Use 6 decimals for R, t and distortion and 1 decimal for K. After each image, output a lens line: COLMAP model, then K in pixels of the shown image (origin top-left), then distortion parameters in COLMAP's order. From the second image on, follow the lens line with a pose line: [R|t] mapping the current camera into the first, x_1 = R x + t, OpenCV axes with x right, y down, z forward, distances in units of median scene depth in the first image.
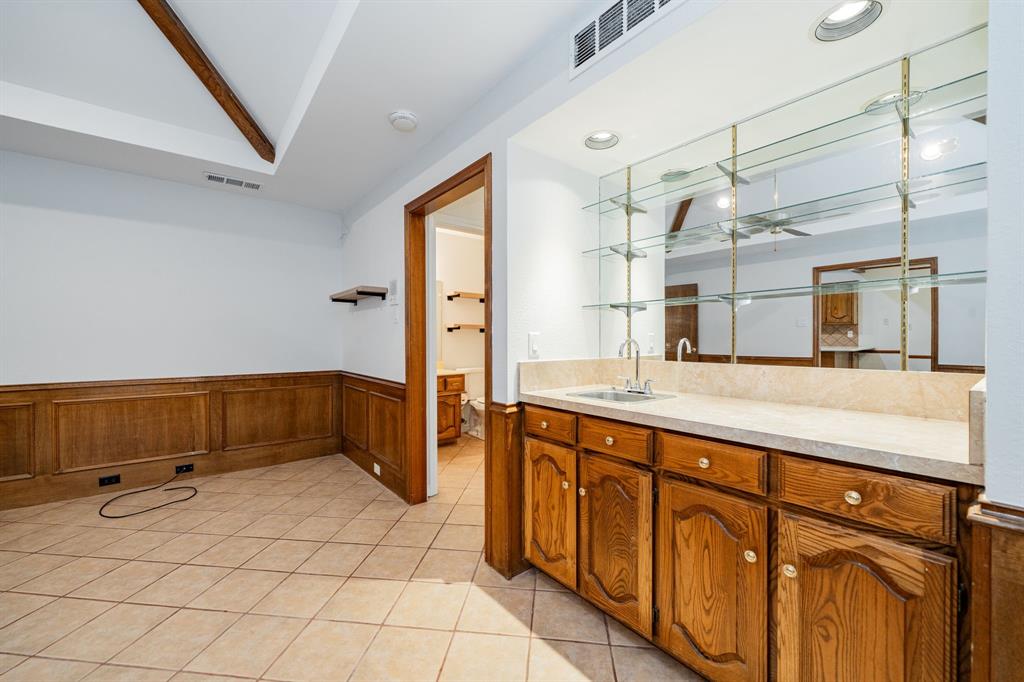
lens RADIAL K [[402.6, 0, 509.5], [0, 402.6, 343.5], [0, 0, 1]] dist [-0.001985, 0.000018]
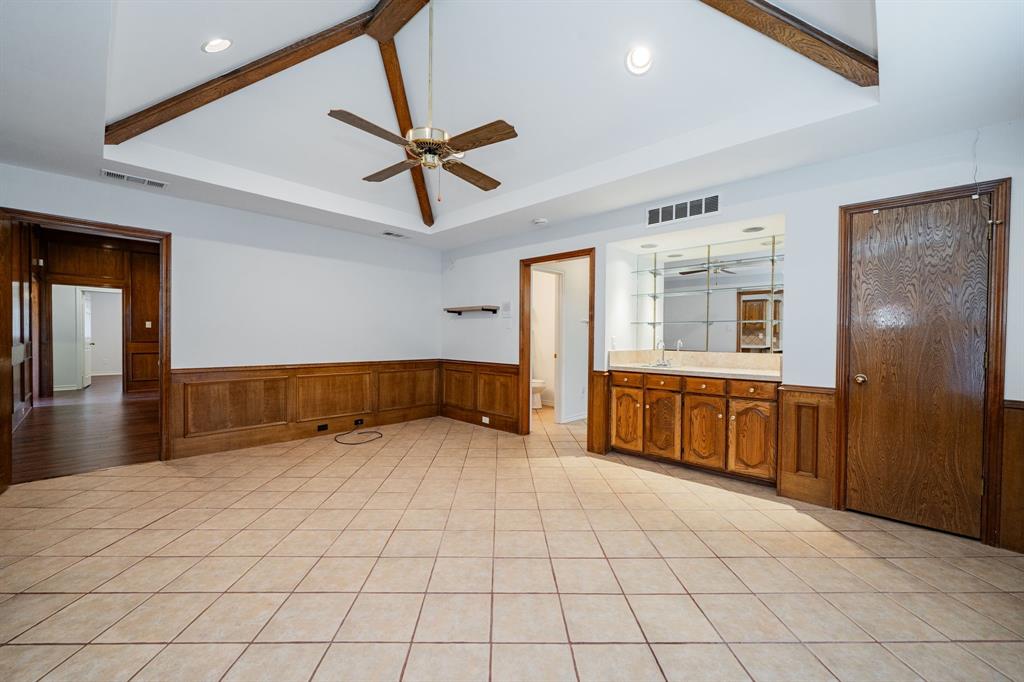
lens RADIAL K [[402.6, 0, 509.5], [0, 402.6, 343.5], [0, 0, 1]] dist [-0.001985, 0.000018]
pose [[0.990516, 0.007219, 0.137211, -0.843782], [-0.008344, 0.999936, 0.007620, -0.002984], [-0.137147, -0.008692, 0.990513, -1.071656]]
